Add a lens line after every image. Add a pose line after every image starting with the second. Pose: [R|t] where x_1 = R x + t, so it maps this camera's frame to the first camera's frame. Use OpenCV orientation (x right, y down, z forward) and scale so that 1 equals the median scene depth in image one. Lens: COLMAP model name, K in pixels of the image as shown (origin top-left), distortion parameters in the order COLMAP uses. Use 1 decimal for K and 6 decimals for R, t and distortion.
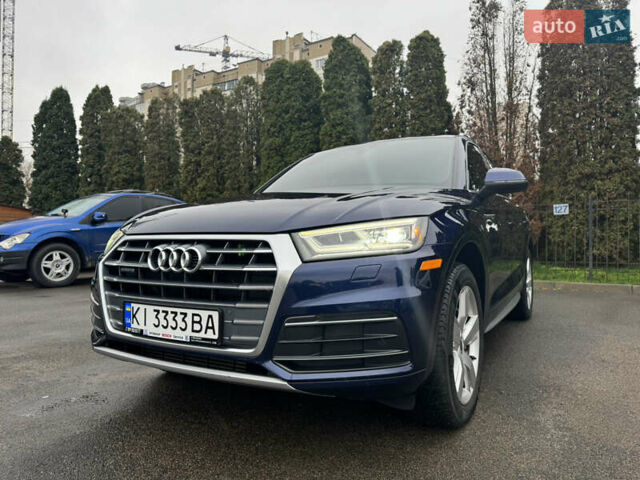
lens RADIAL K [[451.5, 0, 313.9], [0, 451.5, 240.4], [0, 0, 1]] dist [0.054537, -0.069956]
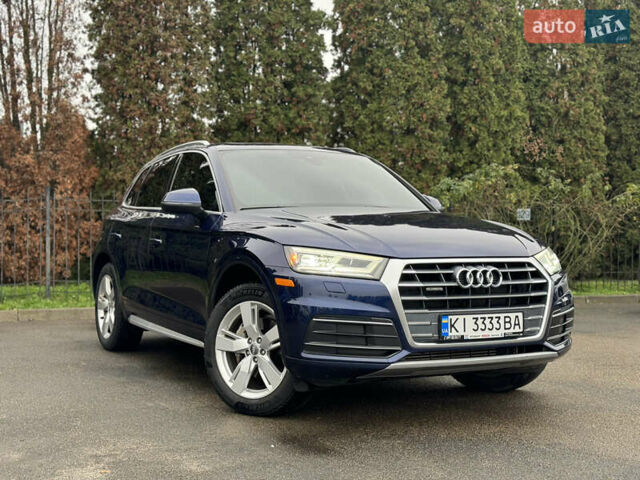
lens RADIAL K [[889.5, 0, 317.8], [0, 889.5, 240.6], [0, 0, 1]] dist [0.096355, 0.005053]
pose [[0.529508, 0.005479, 0.848287, -2.820935], [-0.003978, 0.999984, -0.003976, -0.054411], [-0.848296, -0.001269, 0.529522, 0.047237]]
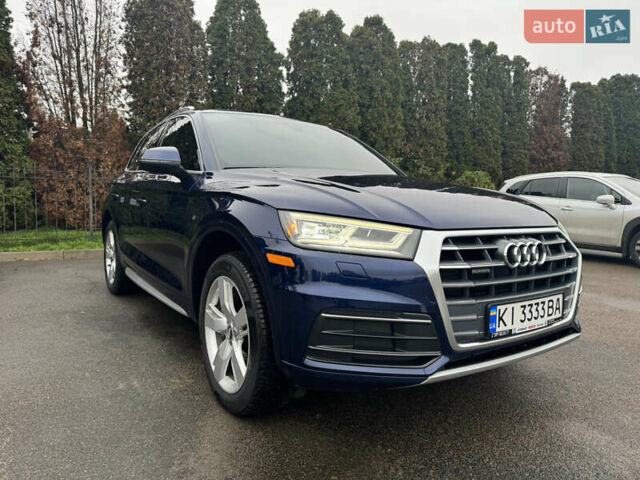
lens RADIAL K [[450.1, 0, 320.0], [0, 450.1, 240.0], [0, 0, 1]] dist [0.055993, -0.068449]
pose [[0.433763, -0.061629, 0.898917, -1.491831], [-0.017212, 0.996909, 0.076652, -0.063004], [-0.900863, -0.048721, 0.431362, 1.016968]]
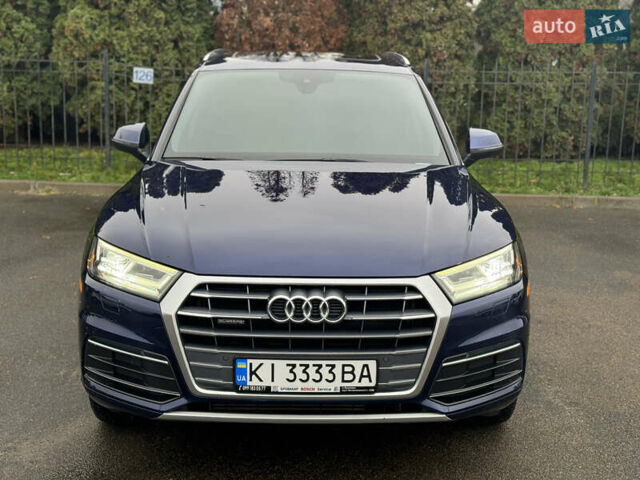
lens RADIAL K [[889.5, 0, 317.8], [0, 889.5, 240.6], [0, 0, 1]] dist [0.096355, 0.005053]
pose [[0.853797, -0.087728, 0.513162, -1.258282], [-0.019255, 0.979704, 0.199524, -0.475904], [-0.520251, -0.180234, 0.834778, -0.520335]]
